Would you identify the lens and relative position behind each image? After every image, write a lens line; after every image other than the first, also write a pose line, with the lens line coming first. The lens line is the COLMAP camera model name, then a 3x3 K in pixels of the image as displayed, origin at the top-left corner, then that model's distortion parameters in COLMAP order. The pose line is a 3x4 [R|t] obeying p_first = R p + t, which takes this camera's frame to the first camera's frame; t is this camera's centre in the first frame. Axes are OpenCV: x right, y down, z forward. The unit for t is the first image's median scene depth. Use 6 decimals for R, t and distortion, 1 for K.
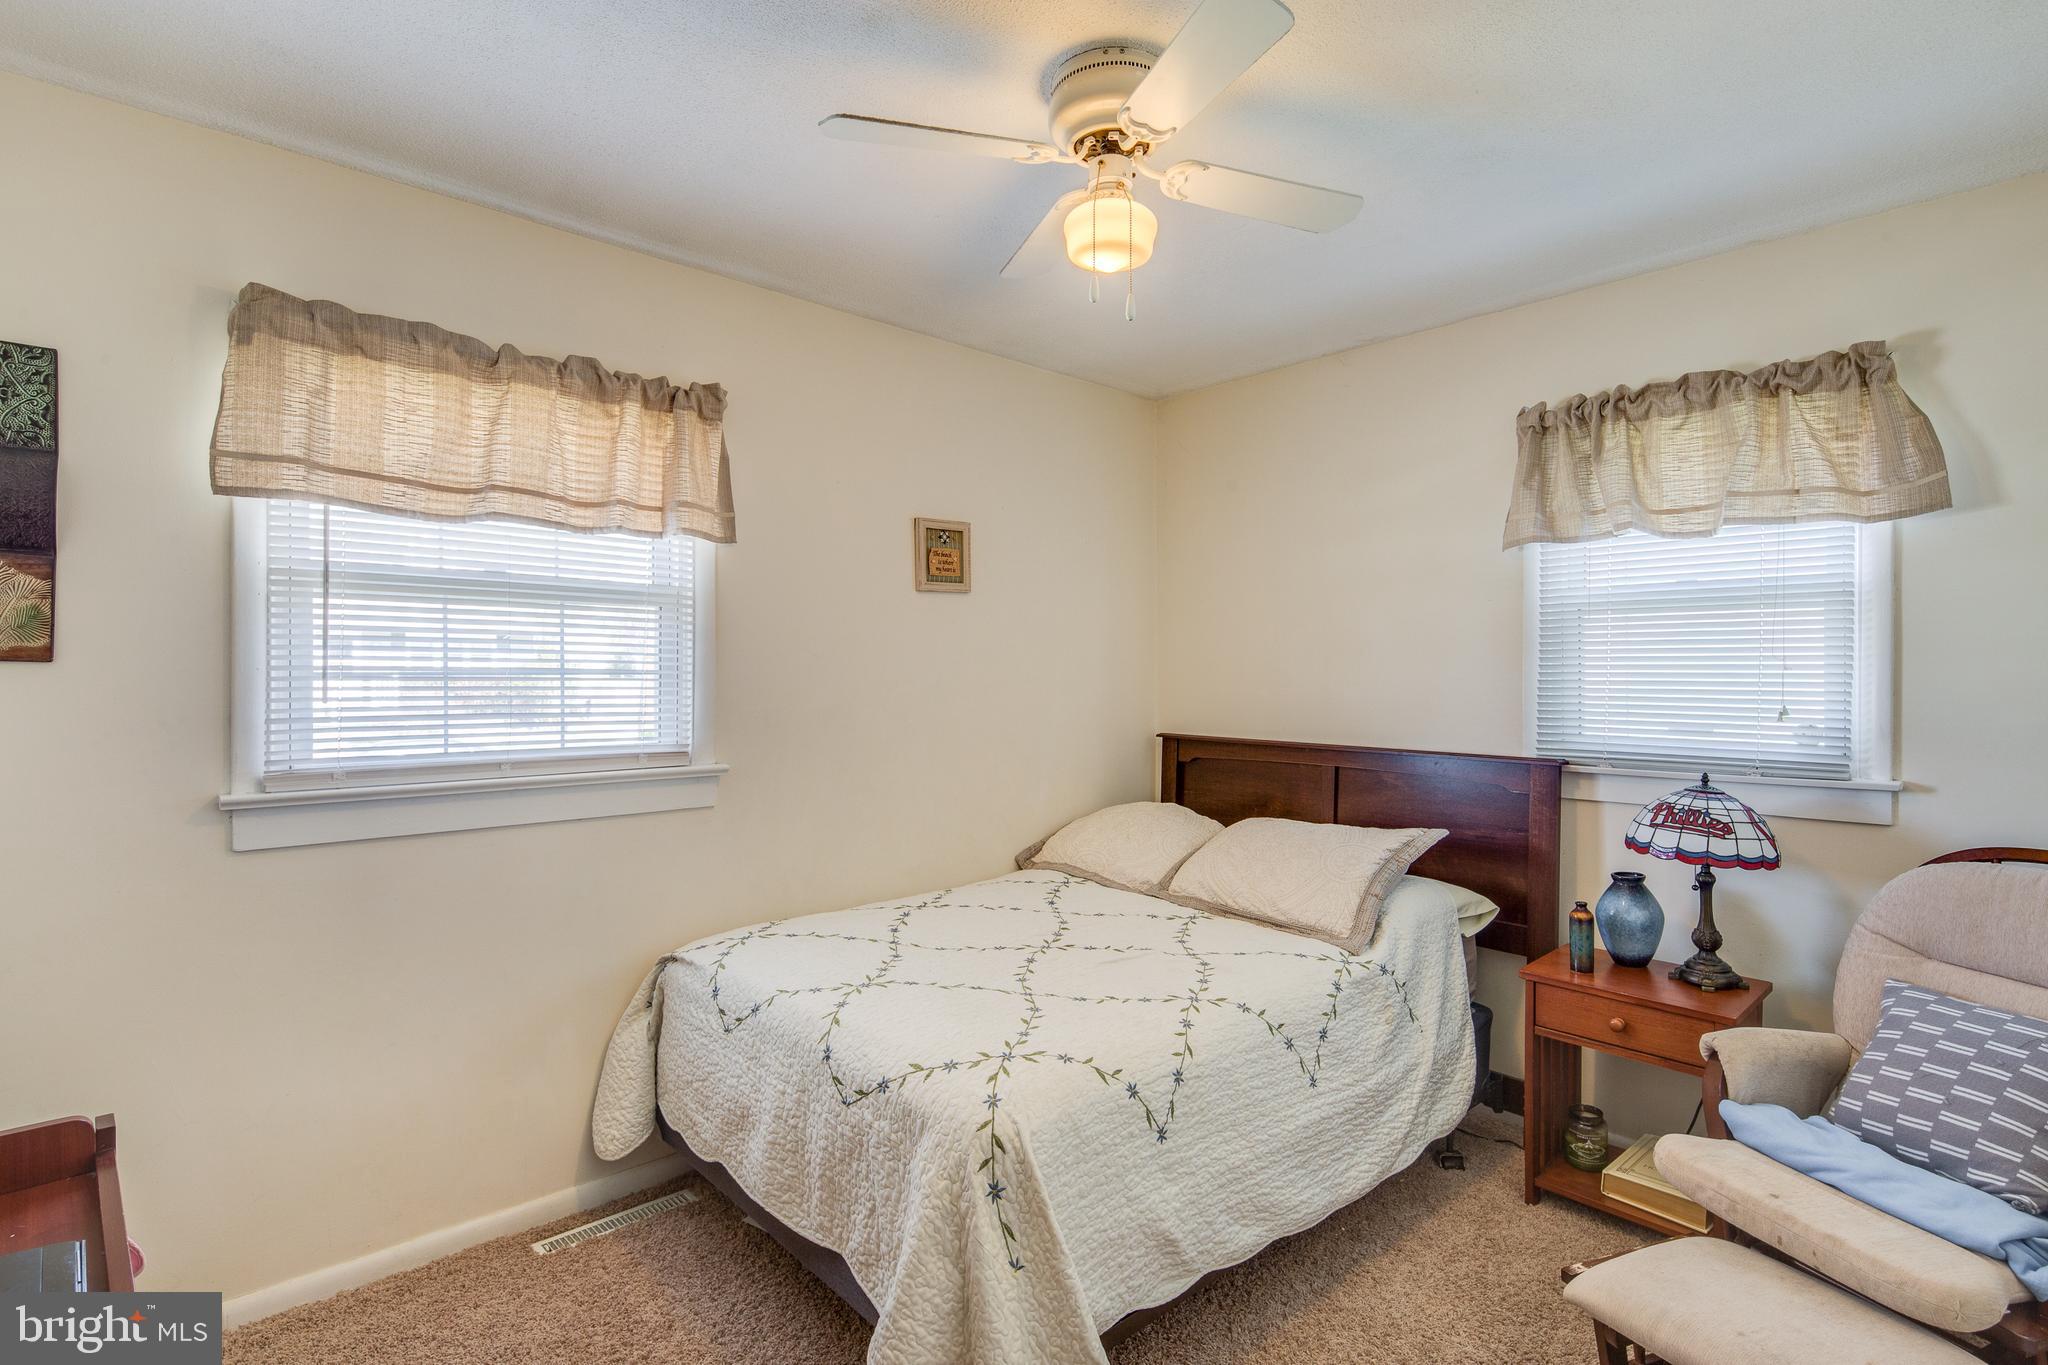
lens RADIAL K [[994.4, 0, 1027.2], [0, 994.4, 646.2], [0, 0, 1]] dist [0.000616, -0.000489]
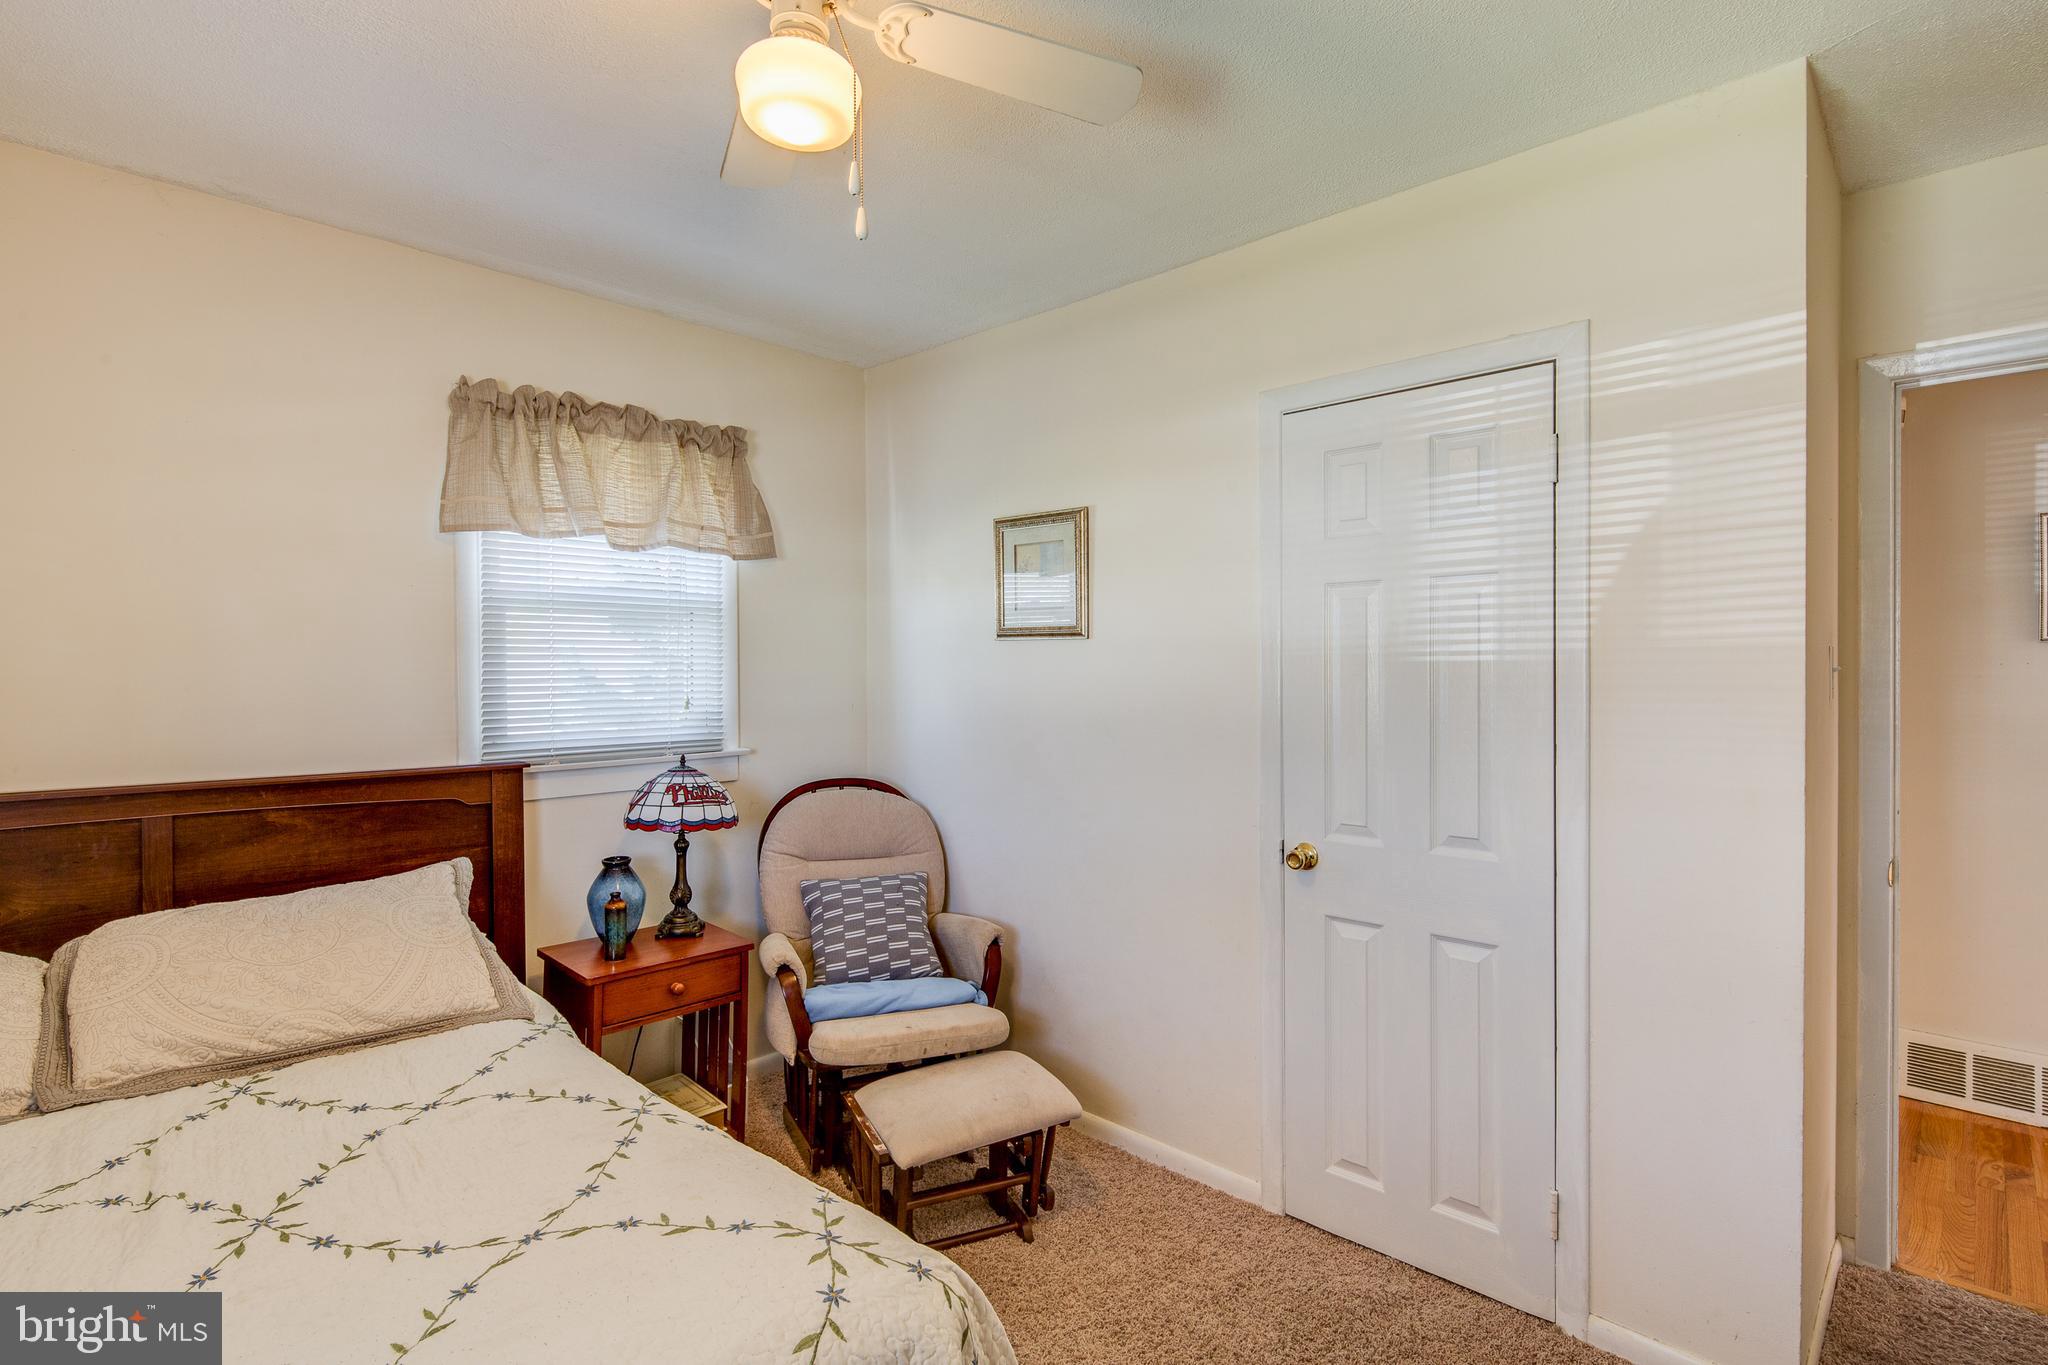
lens RADIAL K [[994.4, 0, 1027.2], [0, 994.4, 646.2], [0, 0, 1]] dist [0.000616, -0.000489]
pose [[-0.066507, 0.018231, 0.997619, -0.530221], [-0.027609, 0.999417, -0.020104, 0.010438], [-0.997404, -0.028880, -0.065965, 0.675276]]
